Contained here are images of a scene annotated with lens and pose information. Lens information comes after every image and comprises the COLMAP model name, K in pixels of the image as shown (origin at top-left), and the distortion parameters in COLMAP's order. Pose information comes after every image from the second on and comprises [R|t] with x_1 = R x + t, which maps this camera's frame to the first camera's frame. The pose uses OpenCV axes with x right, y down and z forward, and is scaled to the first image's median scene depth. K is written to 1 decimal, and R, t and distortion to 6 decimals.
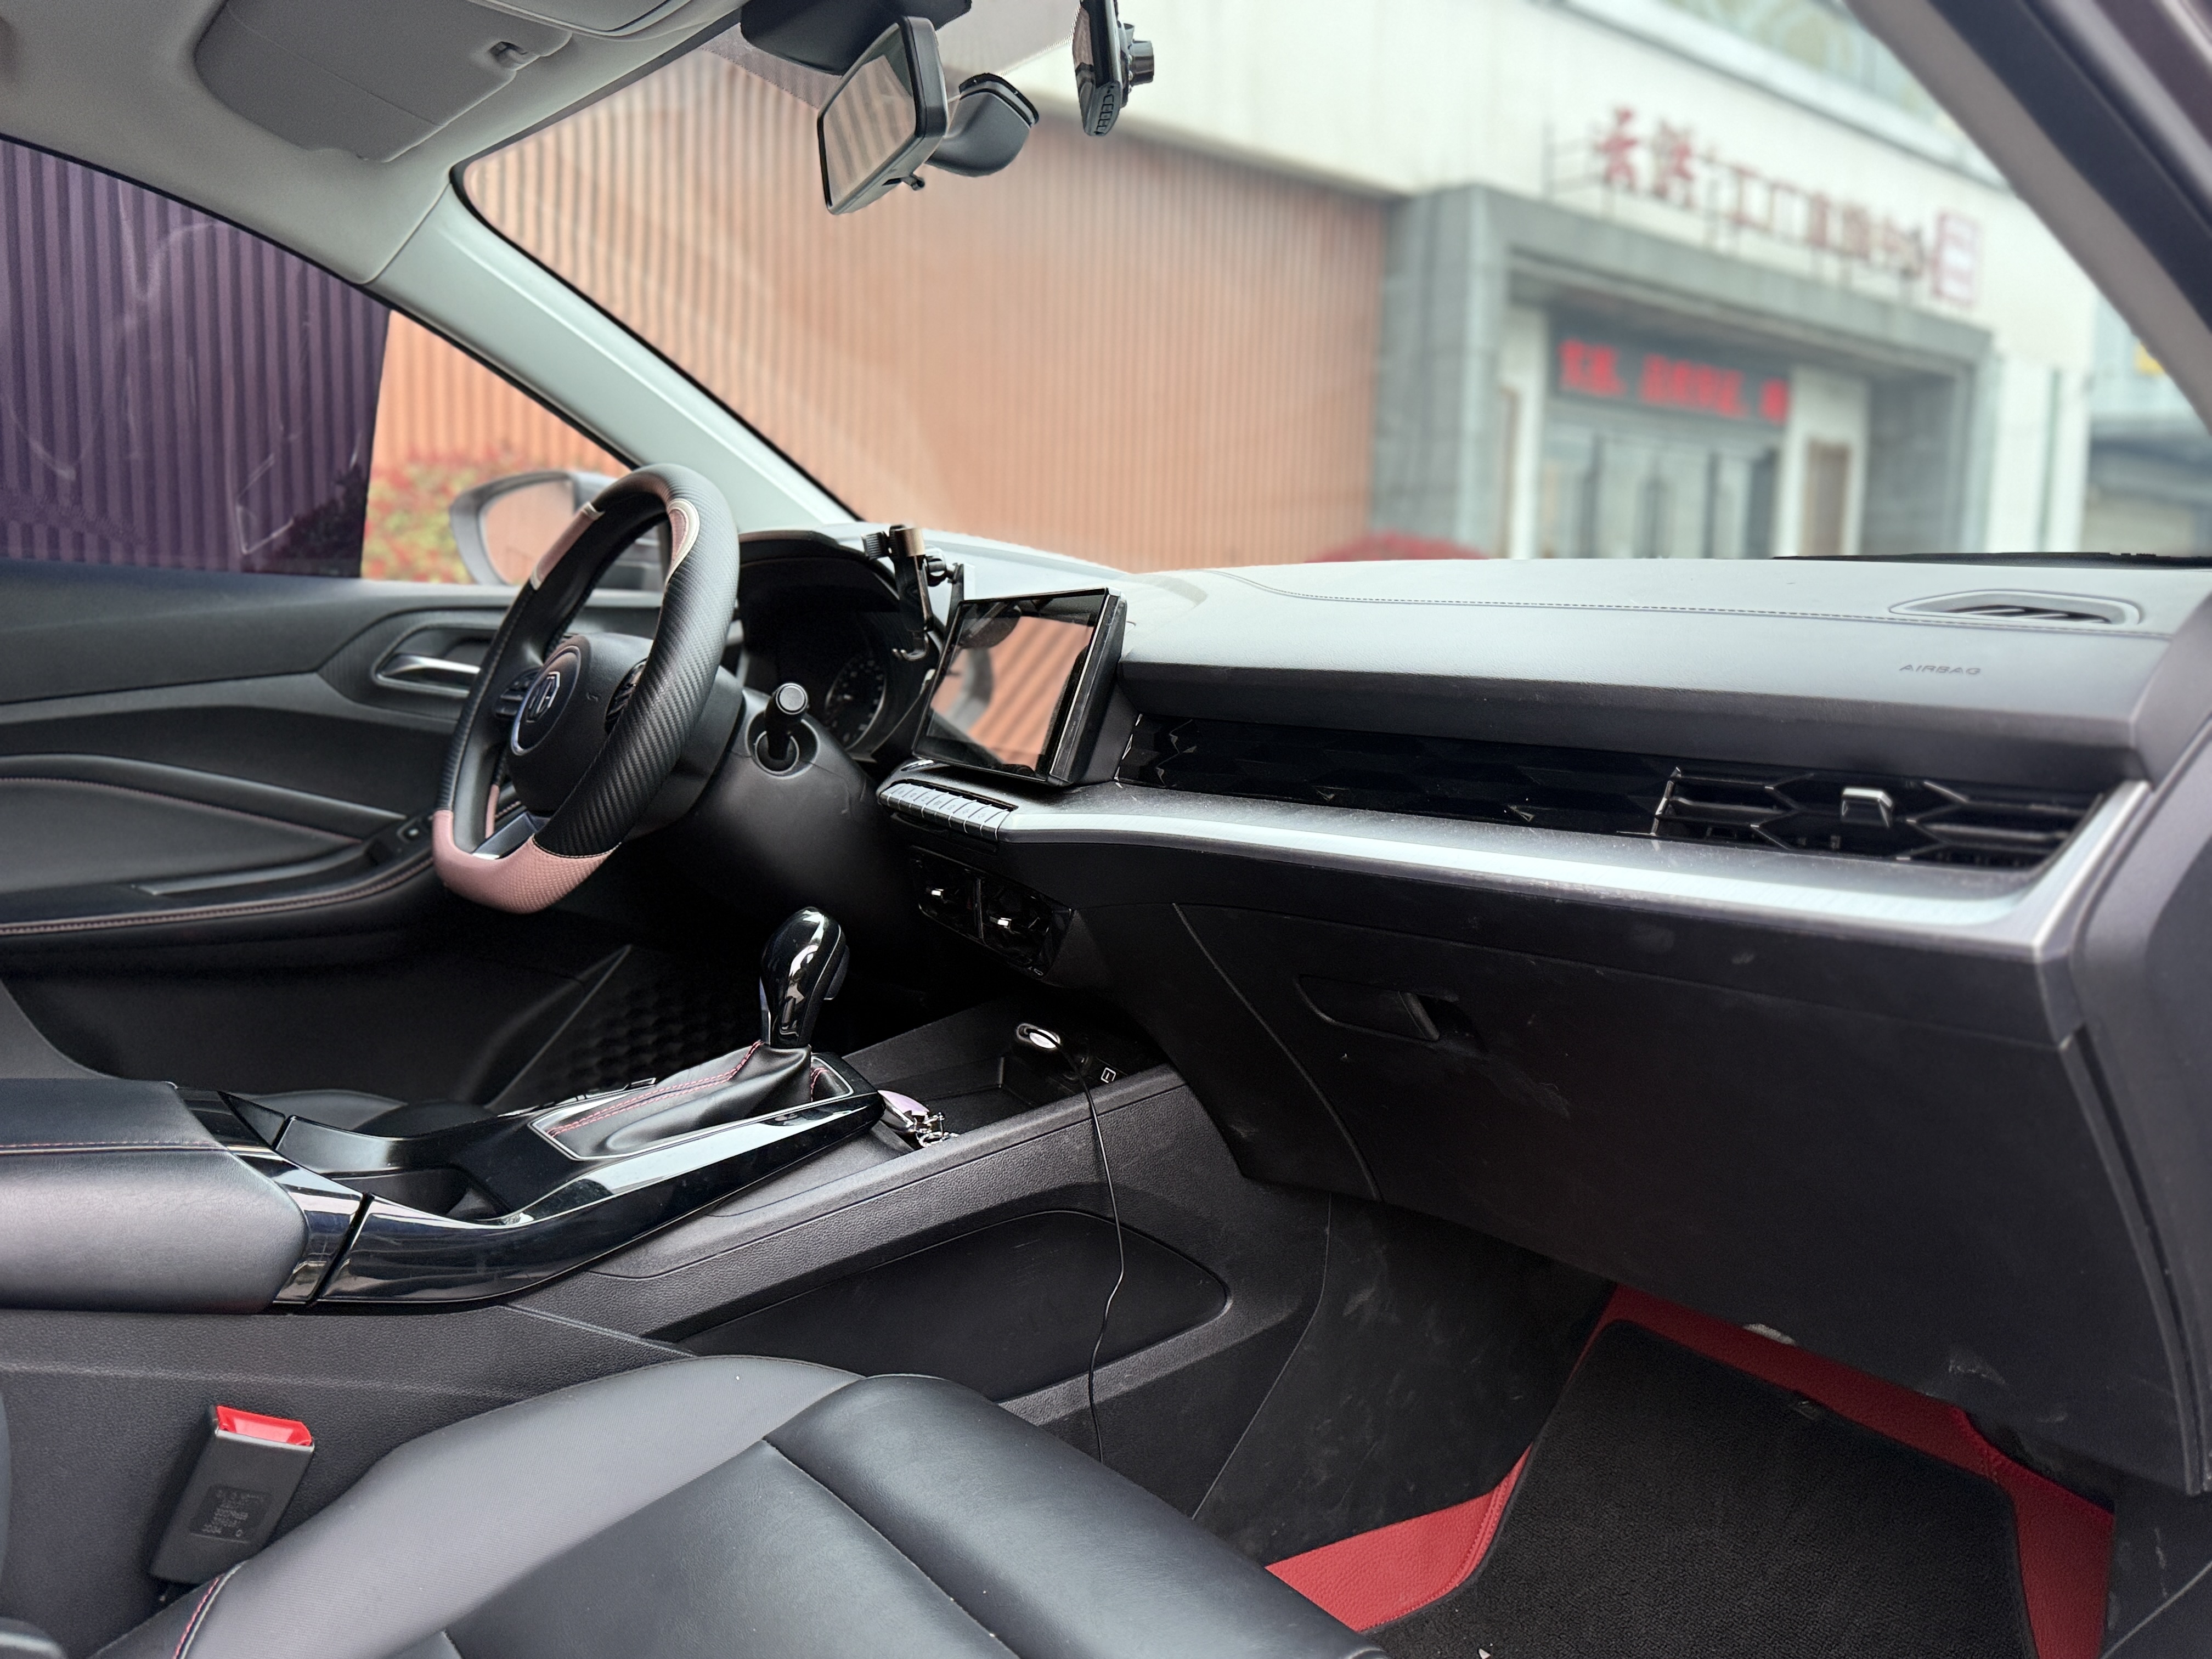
lens RADIAL K [[1679.0, 0, 1105.9], [0, 1679.0, 828.6], [0, 0, 1]] dist [0.043605, -0.030384]
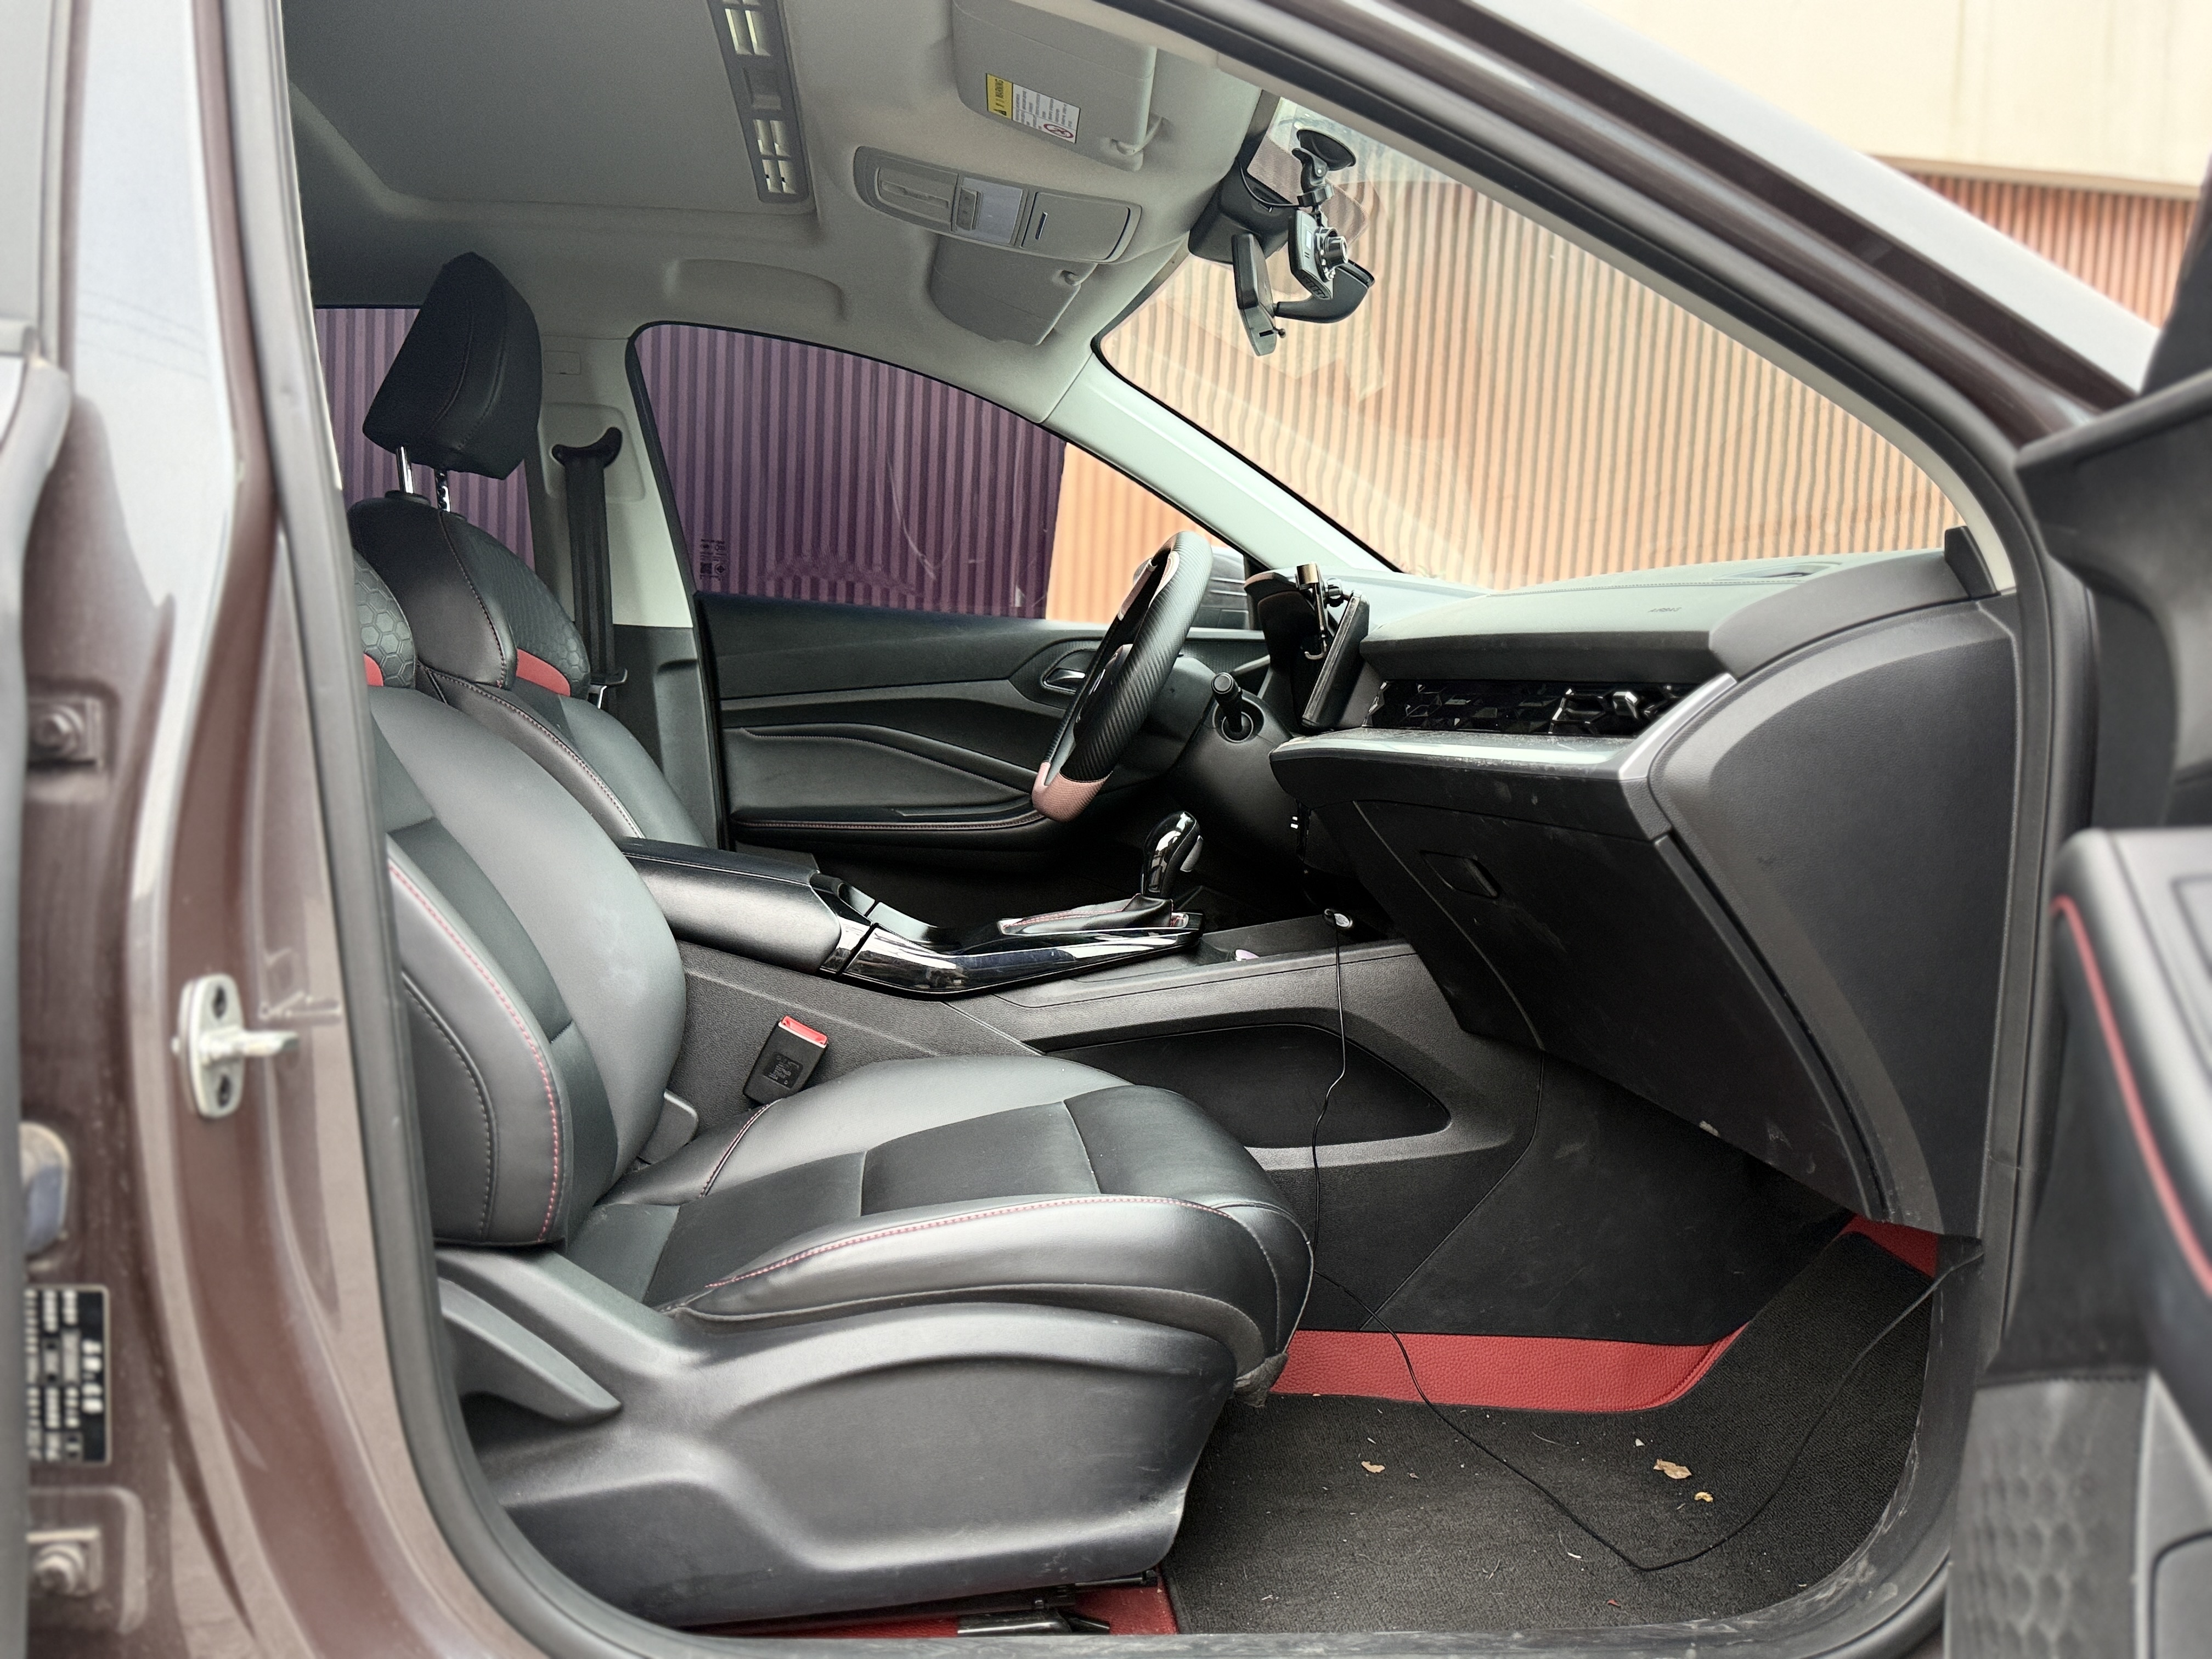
lens RADIAL K [[1679.0, 0, 1107.3], [0, 1679.0, 828.0], [0, 0, 1]] dist [0.043605, -0.030384]
pose [[0.860670, 0.054146, -0.506275, 0.498225], [-0.084116, 0.995787, -0.036497, 0.115968], [0.502167, 0.073998, 0.861599, -0.310073]]
